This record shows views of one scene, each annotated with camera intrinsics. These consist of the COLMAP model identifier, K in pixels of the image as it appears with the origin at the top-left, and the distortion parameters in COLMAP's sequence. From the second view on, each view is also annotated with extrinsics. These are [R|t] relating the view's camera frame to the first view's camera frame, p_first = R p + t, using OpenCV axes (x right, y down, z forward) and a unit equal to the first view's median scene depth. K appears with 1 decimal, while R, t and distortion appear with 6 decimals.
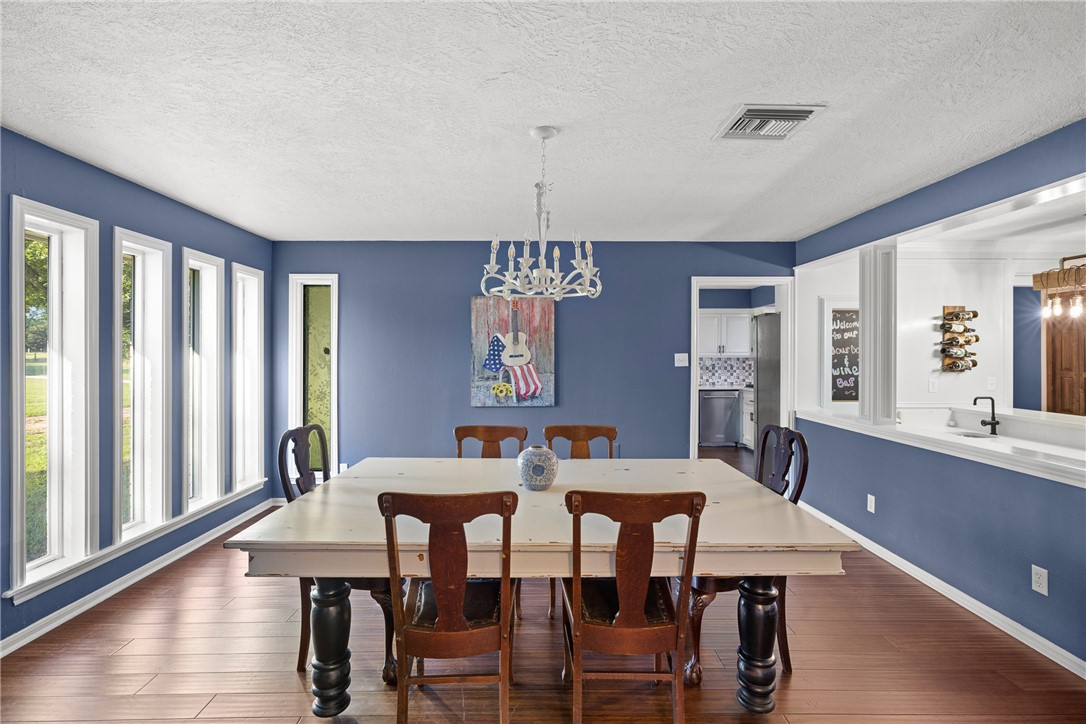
lens RADIAL K [[507.1, 0, 542.4], [0, 507.1, 356.4], [0, 0, 1]] dist [-0.000130, 0.000265]
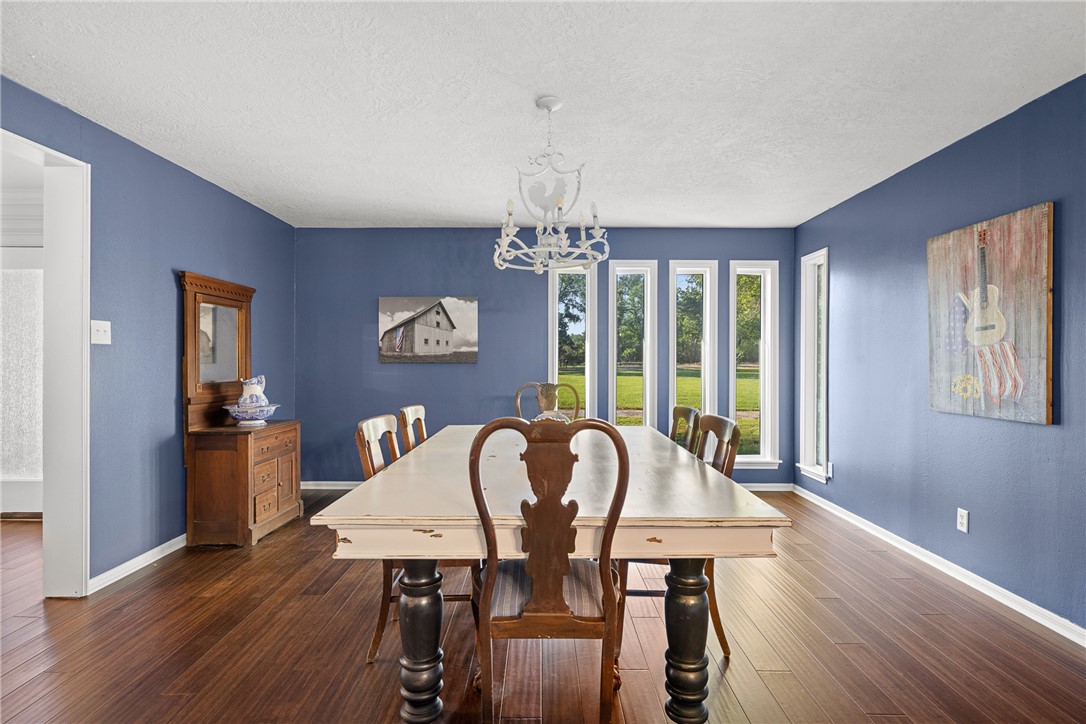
lens RADIAL K [[554.0, 0, 540.6], [0, 554.0, 360.7], [0, 0, 1]] dist [-0.007089, 0.002192]
pose [[-0.017620, 0.001072, -0.999844, 0.572280], [-0.005956, 0.999982, 0.001178, 0.038025], [0.999827, 0.005976, -0.017614, 0.516012]]
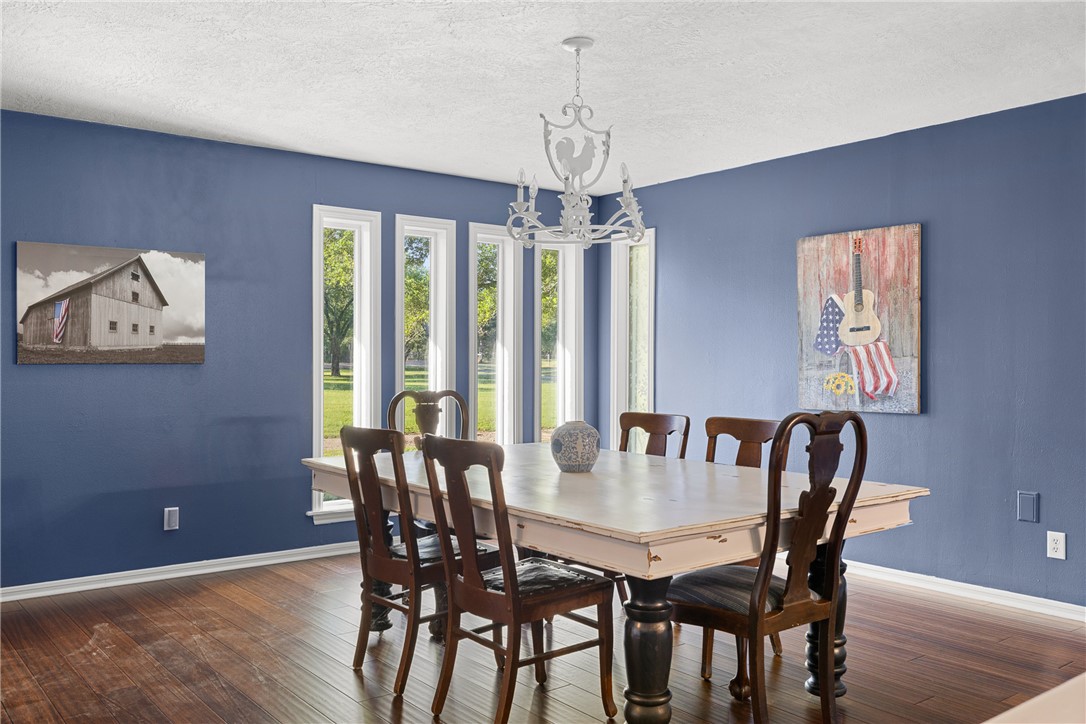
lens RADIAL K [[926.6, 0, 543.6], [0, 926.6, 362.1], [0, 0, 1]] dist [0.001929, -0.003742]
pose [[0.610142, 0.001626, -0.792290, 0.602258], [-0.004434, 0.999989, -0.001362, 0.042377], [0.792280, 0.004344, 0.610143, 0.015180]]
